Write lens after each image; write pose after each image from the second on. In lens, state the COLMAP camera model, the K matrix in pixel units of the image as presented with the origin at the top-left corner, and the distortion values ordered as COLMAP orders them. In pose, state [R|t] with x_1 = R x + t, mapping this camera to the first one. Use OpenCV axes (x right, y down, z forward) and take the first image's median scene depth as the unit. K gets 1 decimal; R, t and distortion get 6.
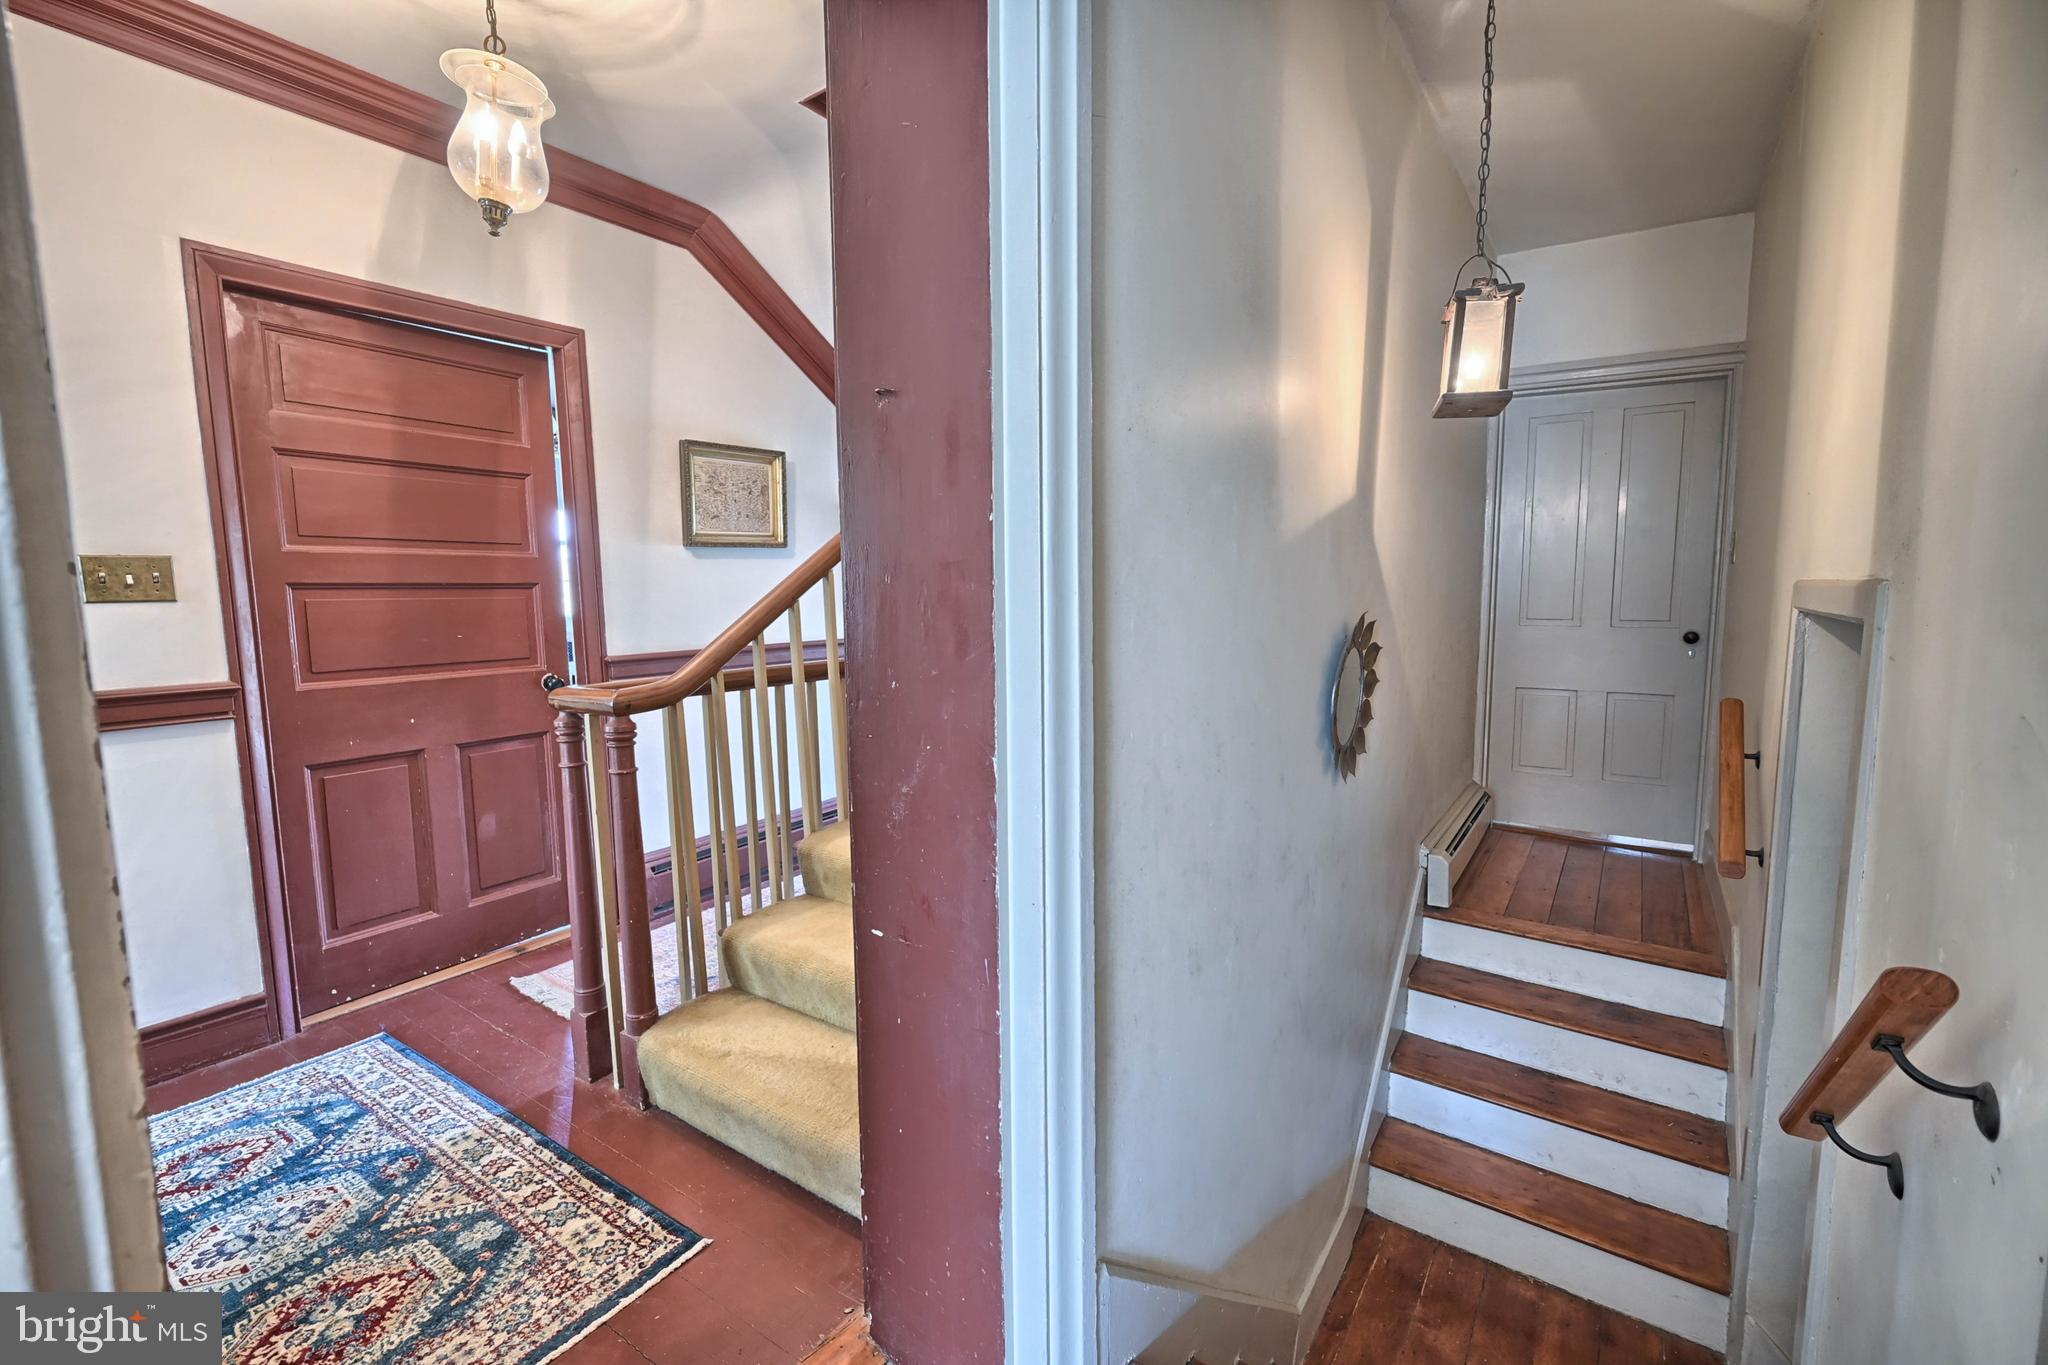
lens RADIAL K [[866.9, 0, 1025.3], [0, 866.9, 684.5], [0, 0, 1]] dist [-0.000525, -0.000121]
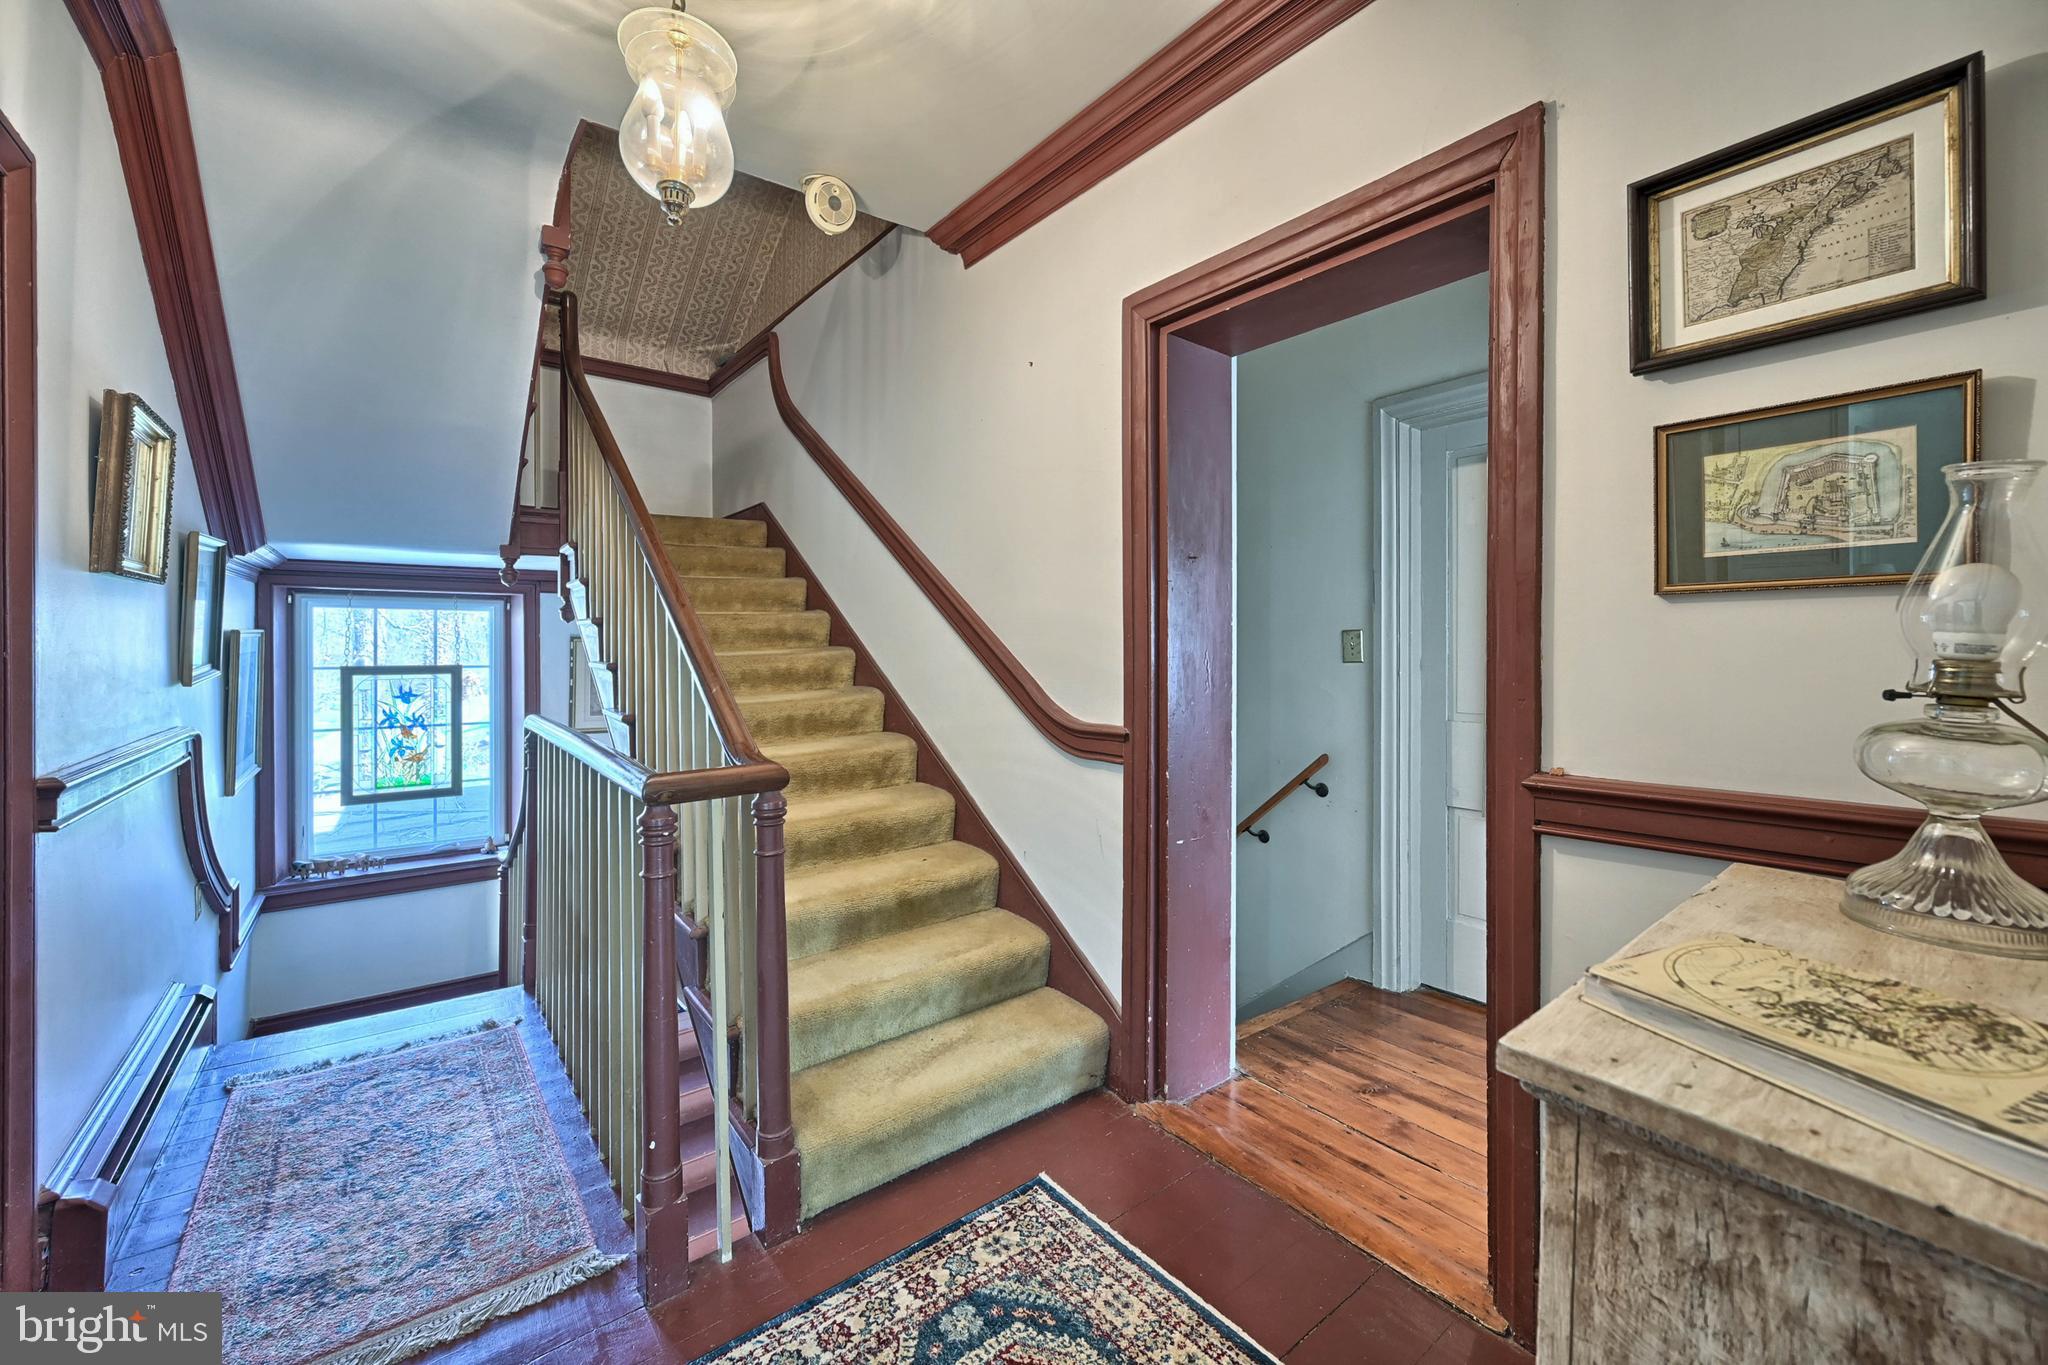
lens RADIAL K [[803.1, 0, 1025.1], [0, 803.1, 666.5], [0, 0, 1]] dist [0.001187, -0.000149]
pose [[0.289045, 0.011163, 0.957250, -1.405134], [0.091085, 0.995075, -0.039108, -0.045903], [-0.952972, 0.098496, 0.286605, 0.577709]]
